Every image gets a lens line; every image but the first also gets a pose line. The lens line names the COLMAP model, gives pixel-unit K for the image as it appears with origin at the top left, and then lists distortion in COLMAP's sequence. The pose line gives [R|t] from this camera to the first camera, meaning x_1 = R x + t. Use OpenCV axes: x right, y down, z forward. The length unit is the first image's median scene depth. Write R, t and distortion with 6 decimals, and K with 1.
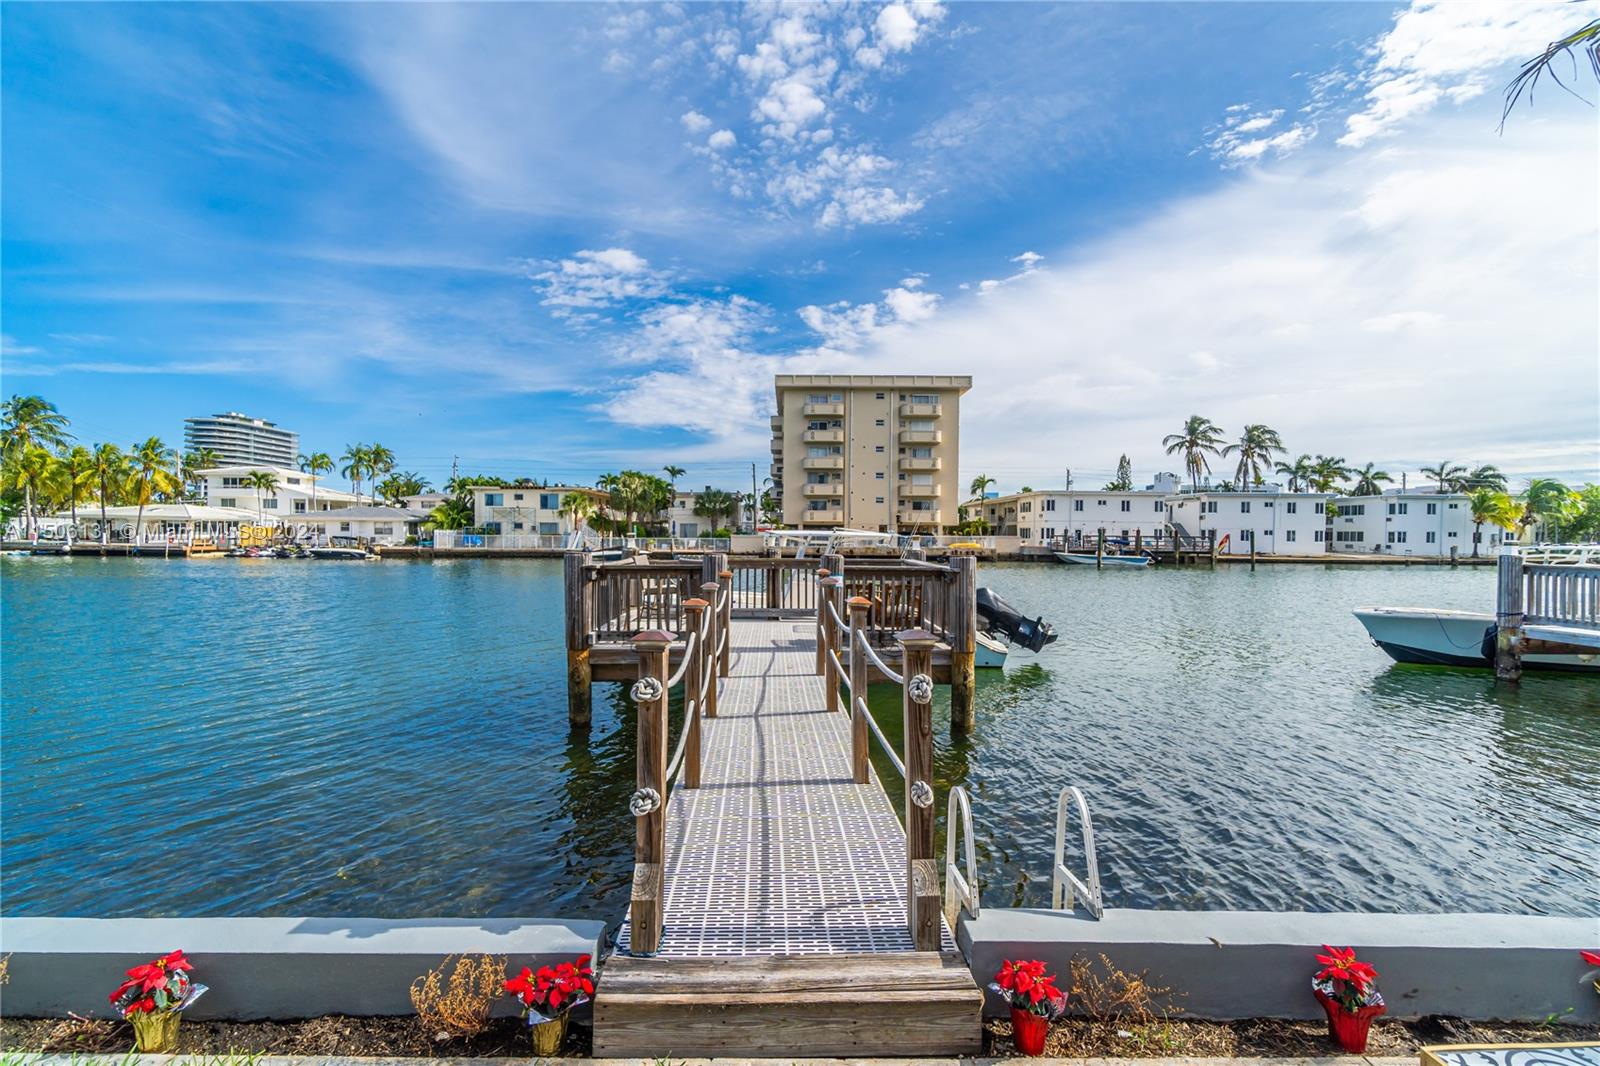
lens RADIAL K [[680.2, 0, 793.5], [0, 680.2, 497.2], [0, 0, 1]] dist [-0.014232, 0.006962]
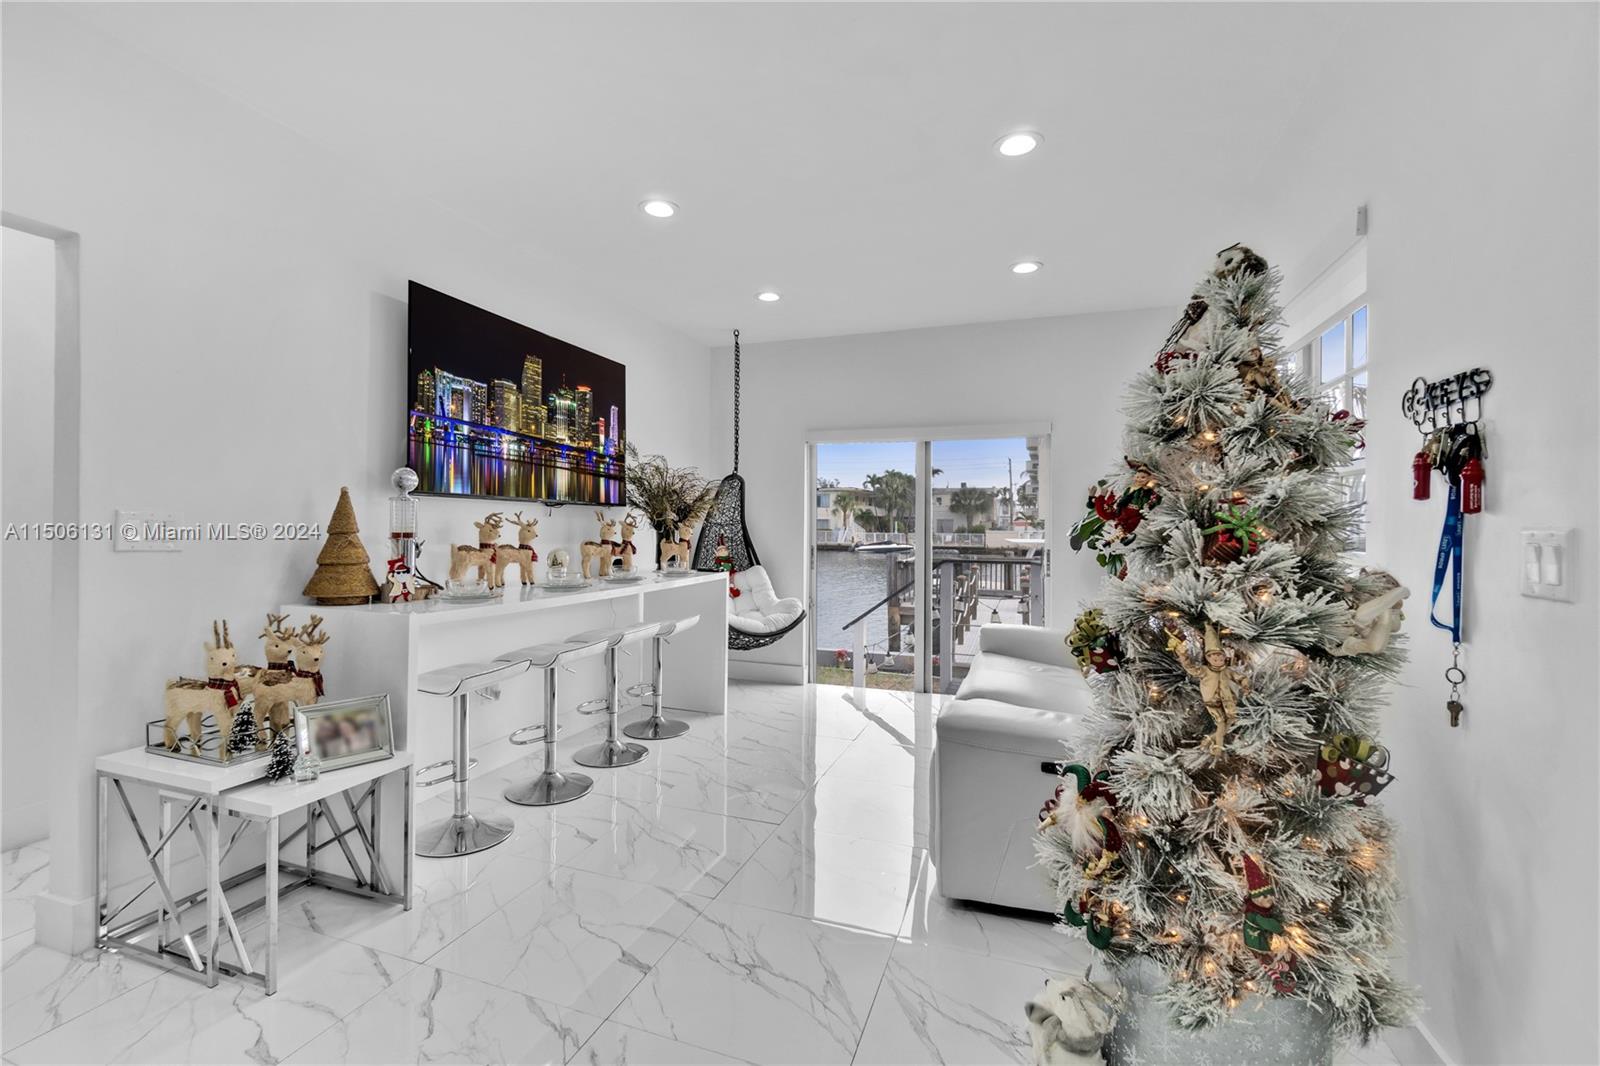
lens RADIAL K [[693.0, 0, 801.6], [0, 693.0, 519.2], [0, 0, 1]] dist [-0.000829, 0.000295]
pose [[0.937837, -0.004186, -0.347051, 0.012214], [0.019540, 0.998978, 0.040755, -0.011011], [0.346526, -0.045003, 0.936960, -0.098474]]
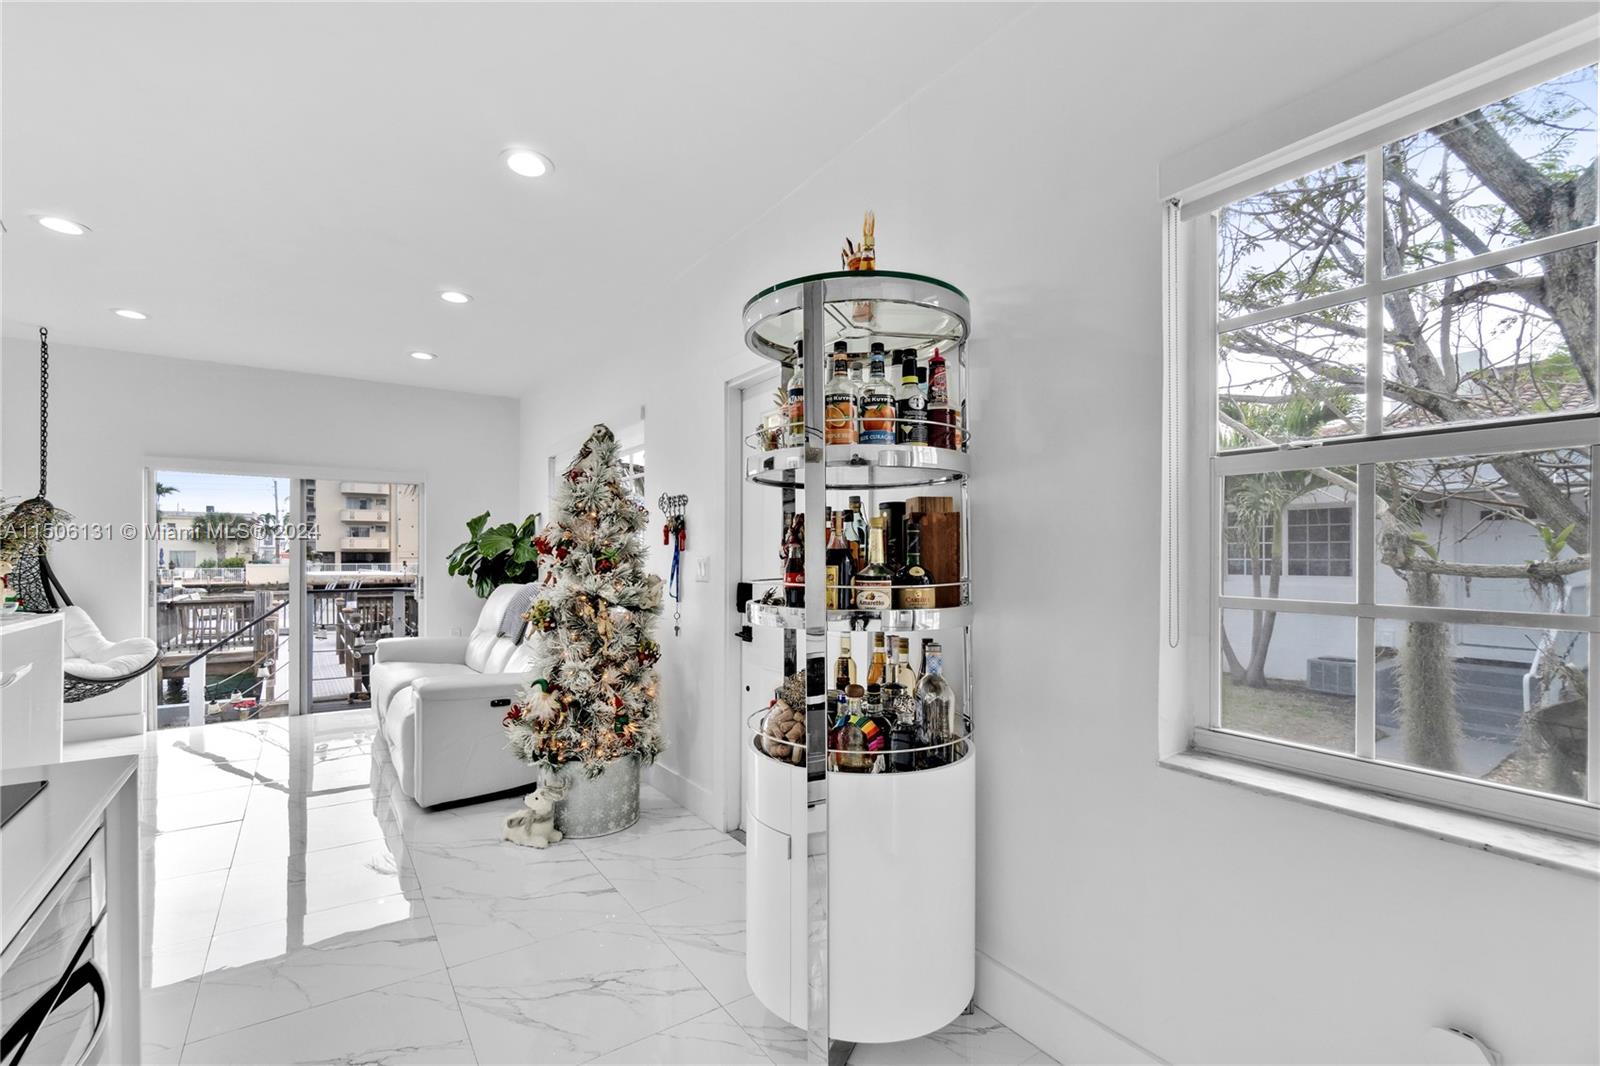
lens RADIAL K [[678.8, 0, 797.6], [0, 678.8, 554.6], [0, 0, 1]] dist [-0.032160, 0.000083]
pose [[0.819901, -0.005703, 0.572477, 0.002567], [-0.023827, 0.998744, 0.044073, -0.012040], [-0.572010, -0.049776, 0.818735, -0.117304]]
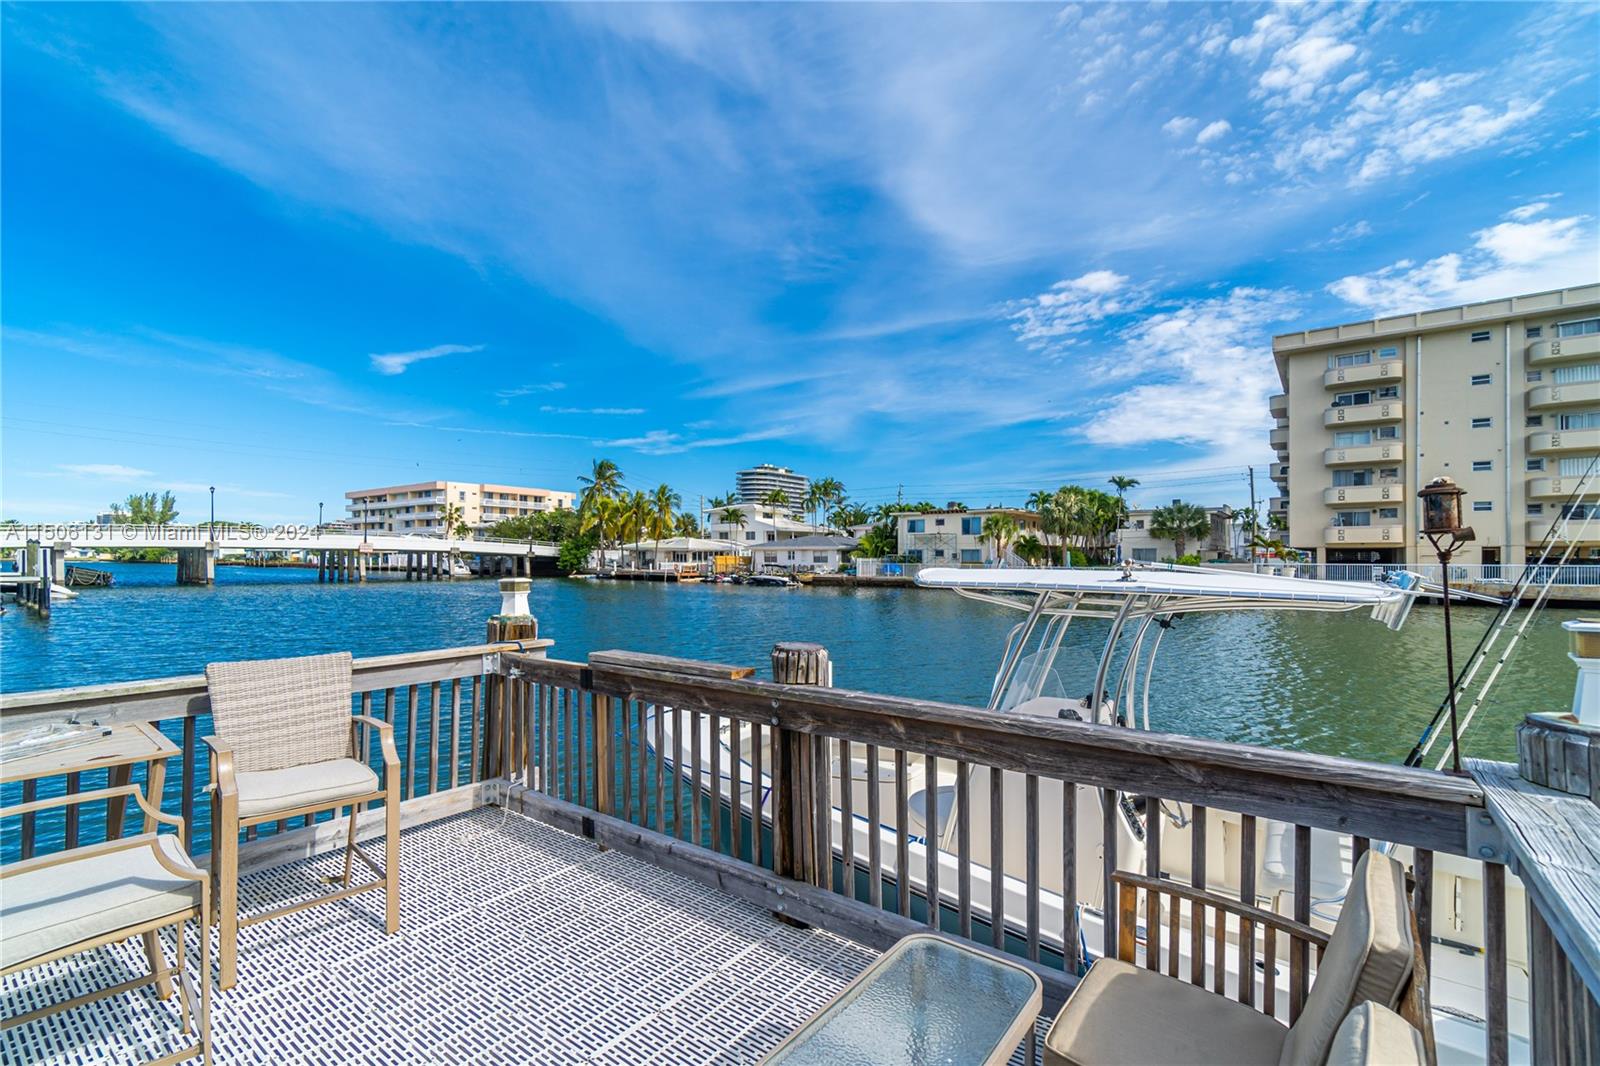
lens RADIAL K [[689.9, 0, 810.0], [0, 689.9, 546.0], [0, 0, 1]] dist [0.001645, 0.000375]
pose [[0.799847, -0.014028, -0.600040, 0.016078], [0.033735, 0.999197, 0.021609, 0.006038], [0.599255, -0.037527, 0.799678, 0.143532]]
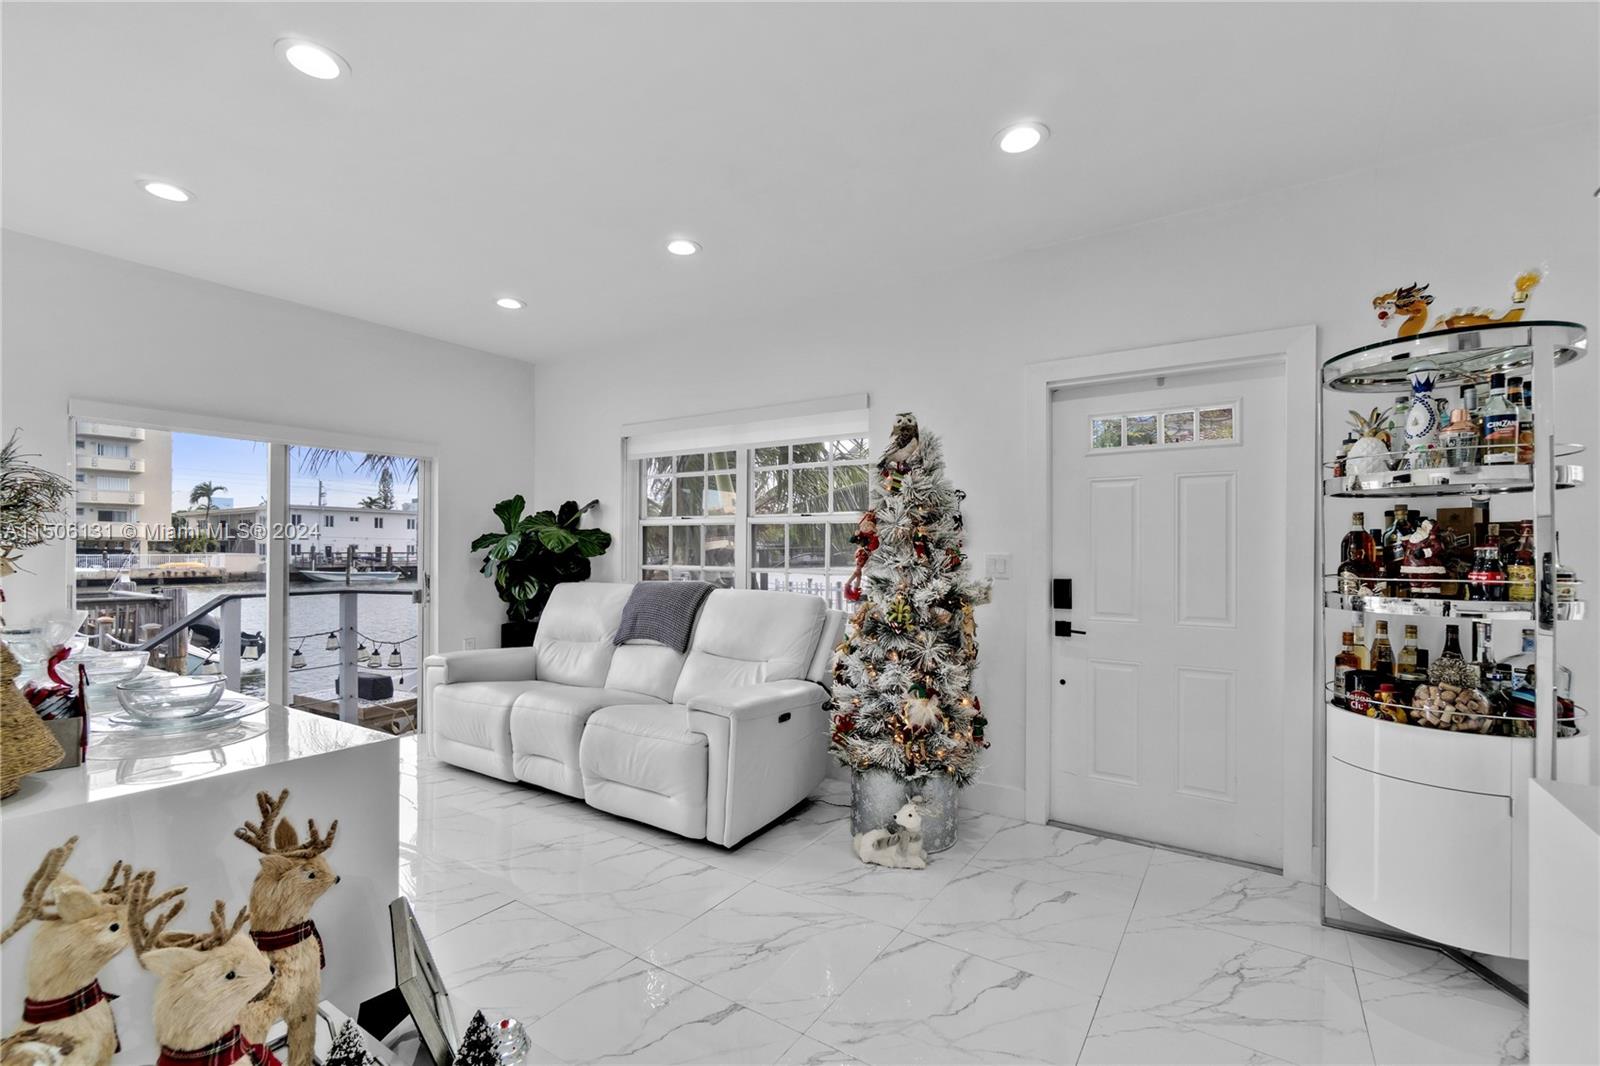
lens RADIAL K [[695.4, 0, 768.5], [0, 695.4, 549.0], [0, 0, 1]] dist [-0.006687, -0.000077]
pose [[0.581749, -0.005881, 0.813347, -0.022623], [-0.041998, 0.998423, 0.037258, -0.011155], [-0.812283, -0.055834, 0.580584, -0.091771]]
